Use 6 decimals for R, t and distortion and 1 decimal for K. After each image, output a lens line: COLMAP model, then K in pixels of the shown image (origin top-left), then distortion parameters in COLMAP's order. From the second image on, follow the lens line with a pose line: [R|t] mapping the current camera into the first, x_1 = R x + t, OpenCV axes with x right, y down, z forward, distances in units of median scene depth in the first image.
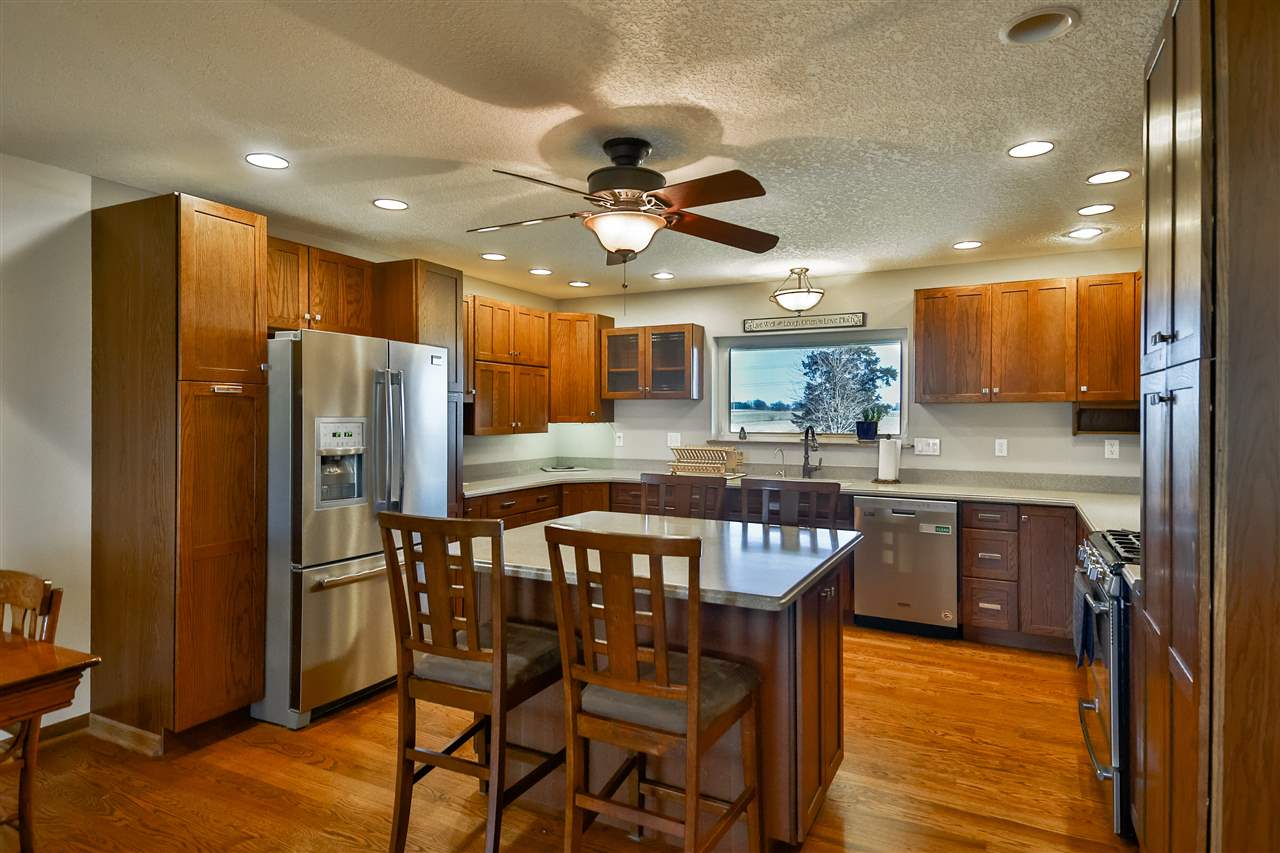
lens RADIAL K [[715.9, 0, 646.0], [0, 715.9, 400.2], [0, 0, 1]] dist [0.071689, -0.050583]
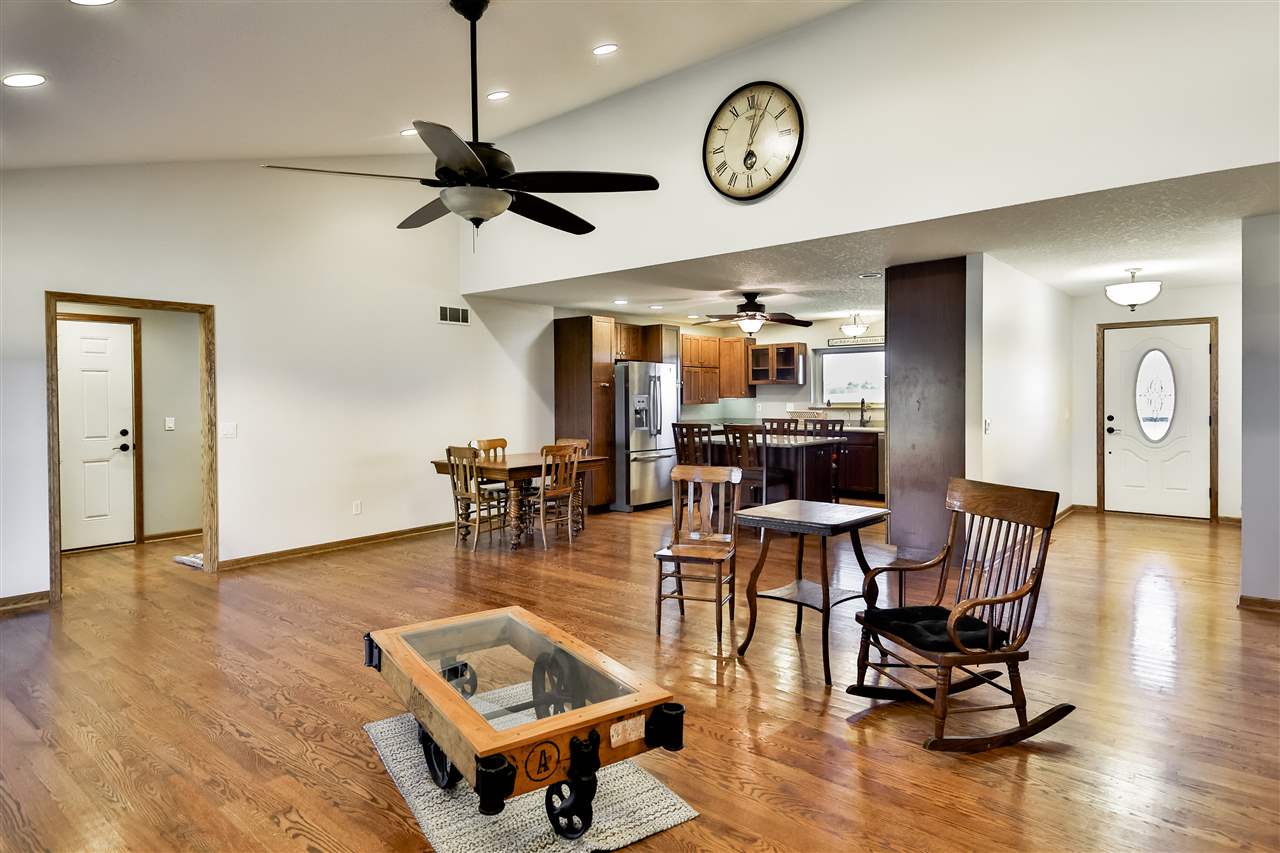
lens RADIAL K [[715.9, 0, 646.0], [0, 715.9, 400.2], [0, 0, 1]] dist [0.071689, -0.050583]
pose [[0.974954, -0.007491, -0.222281, 0.101530], [0.013422, 0.999593, 0.025186, -0.013664], [0.222002, -0.027539, 0.974657, -0.951381]]
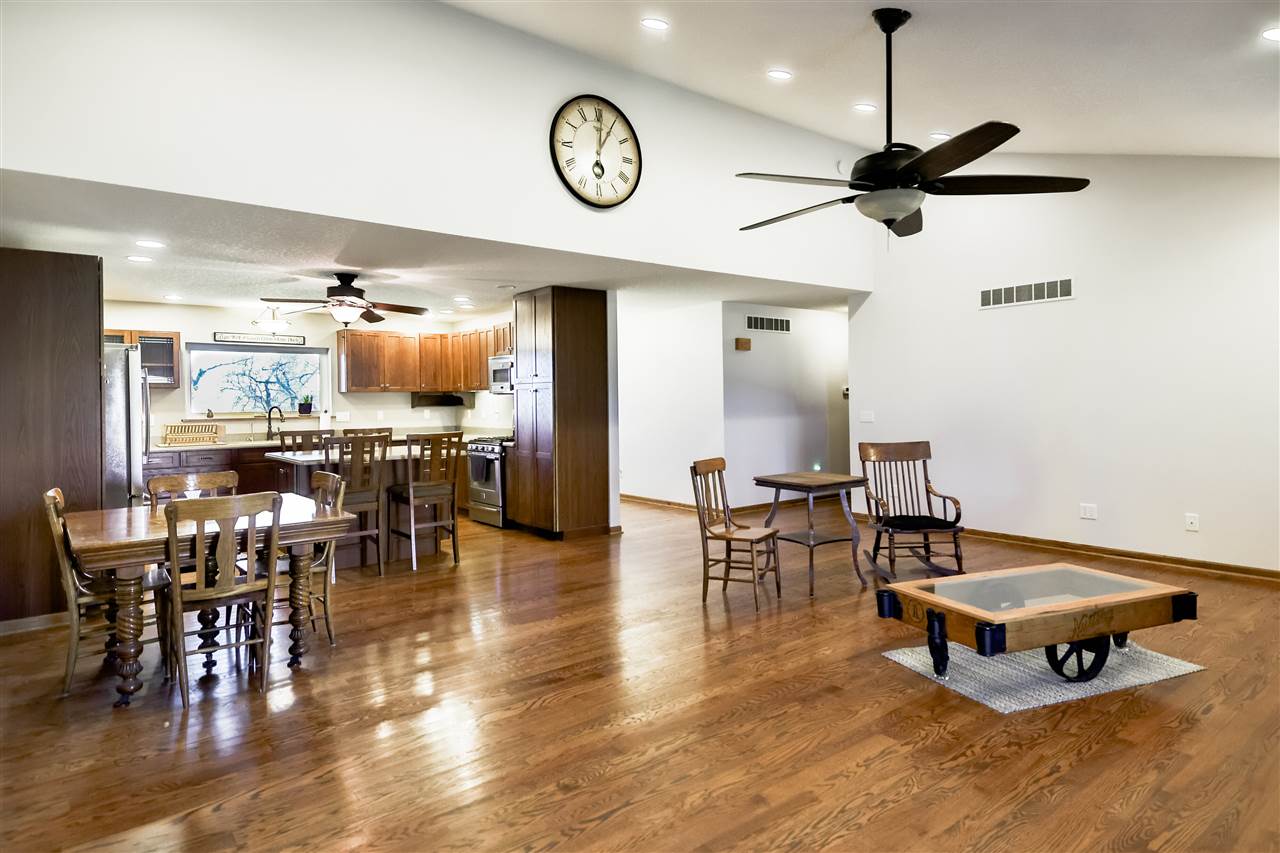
lens RADIAL K [[715.9, 0, 646.0], [0, 715.9, 400.2], [0, 0, 1]] dist [0.071689, -0.050583]
pose [[0.424933, -0.008368, 0.905186, -0.907207], [-0.005466, 0.999915, 0.011810, -0.001414], [-0.905208, -0.009966, 0.424852, -0.428339]]
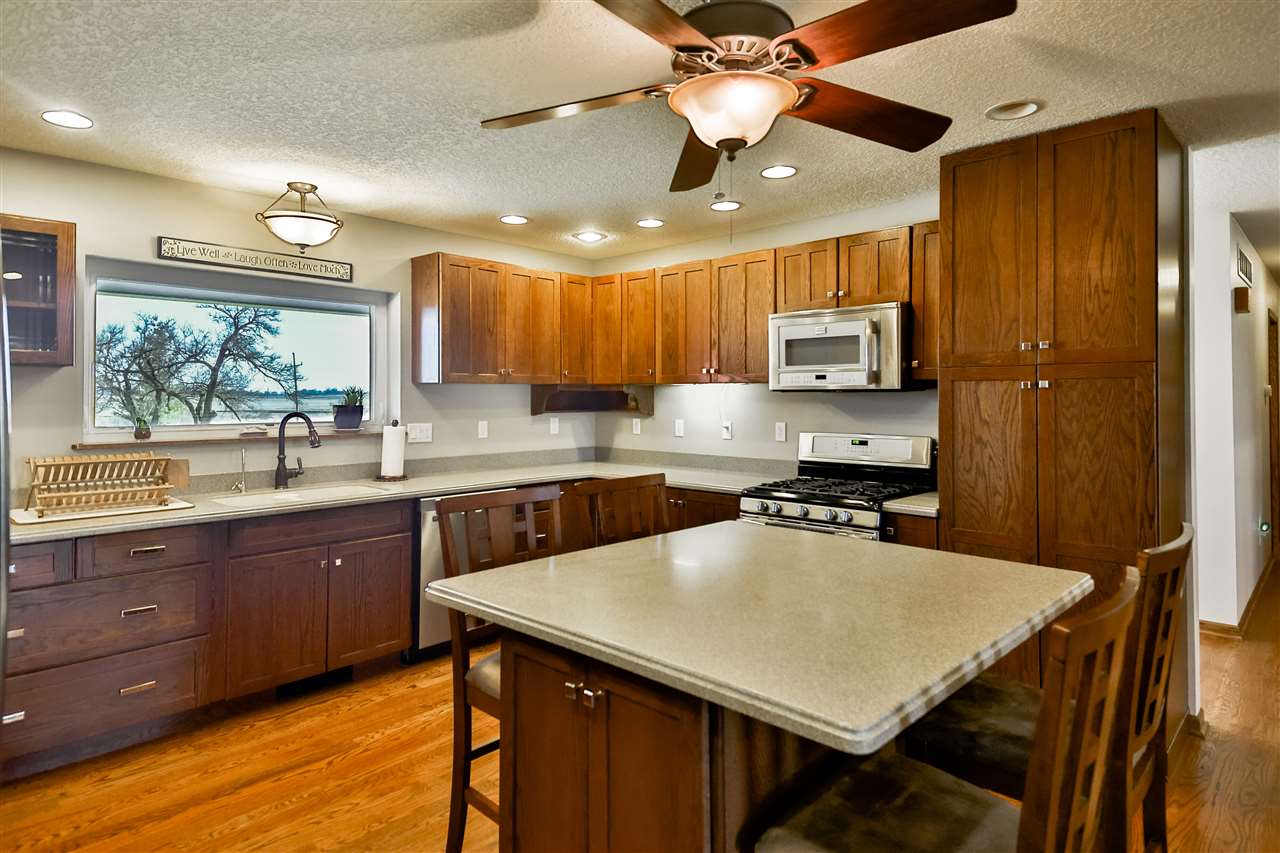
lens RADIAL K [[715.9, 0, 646.0], [0, 715.9, 400.2], [0, 0, 1]] dist [0.071689, -0.050583]
pose [[0.290137, -0.007124, 0.956959, -0.366073], [-0.019083, 0.999730, 0.013228, 0.008208], [-0.956795, -0.022100, 0.289922, 0.492751]]
